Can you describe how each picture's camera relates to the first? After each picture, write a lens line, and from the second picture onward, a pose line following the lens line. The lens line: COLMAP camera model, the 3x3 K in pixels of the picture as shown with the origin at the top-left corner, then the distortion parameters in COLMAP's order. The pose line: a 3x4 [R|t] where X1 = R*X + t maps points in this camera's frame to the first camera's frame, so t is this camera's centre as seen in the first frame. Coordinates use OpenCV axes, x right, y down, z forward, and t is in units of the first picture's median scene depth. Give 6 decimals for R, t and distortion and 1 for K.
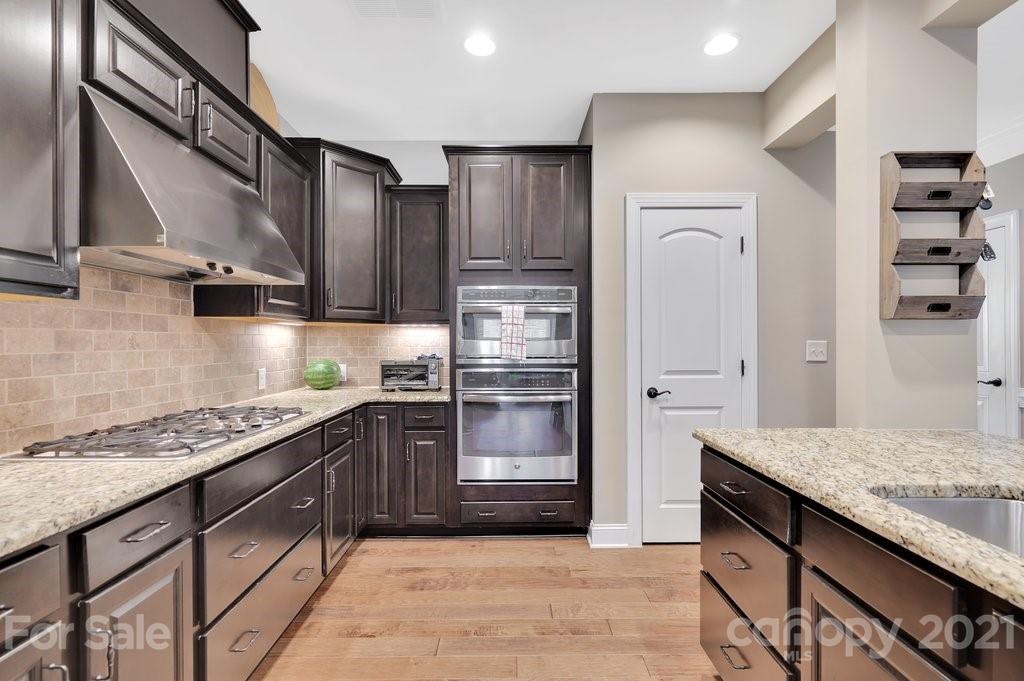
lens RADIAL K [[470.4, 0, 515.8], [0, 470.4, 345.9], [0, 0, 1]] dist [-0.005472, -0.000113]
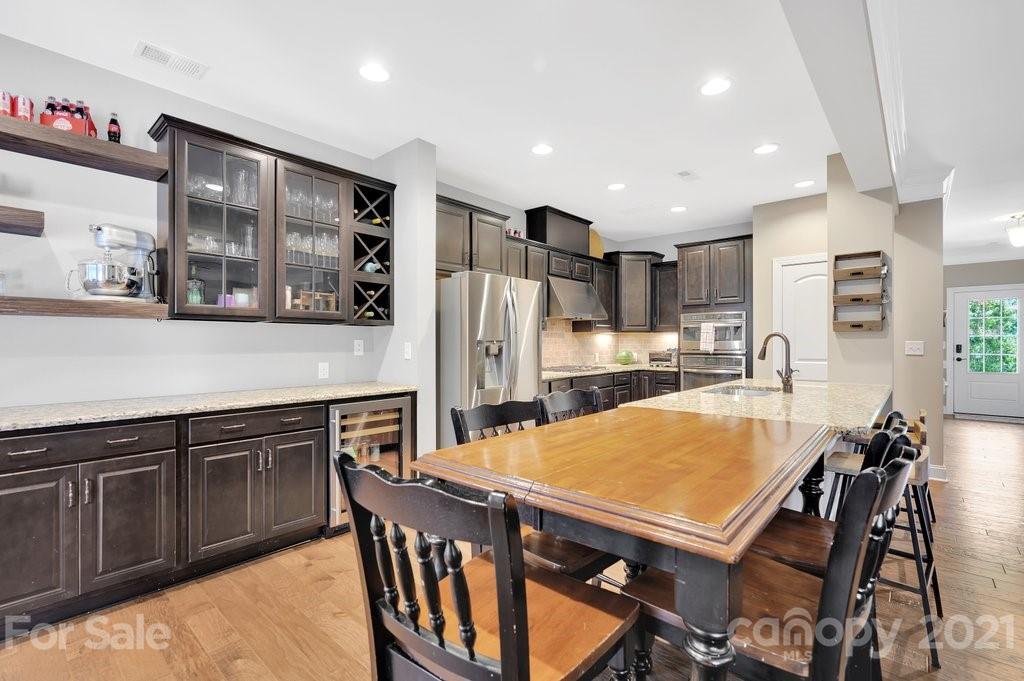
lens RADIAL K [[470.4, 0, 511.0], [0, 470.4, 341.0], [0, 0, 1]] dist [-0.005472, -0.000113]
pose [[0.737851, -0.000322, -0.674964, 0.697371], [-0.005281, 0.999967, -0.006251, 0.004592], [0.674943, 0.008177, 0.737824, -0.976027]]
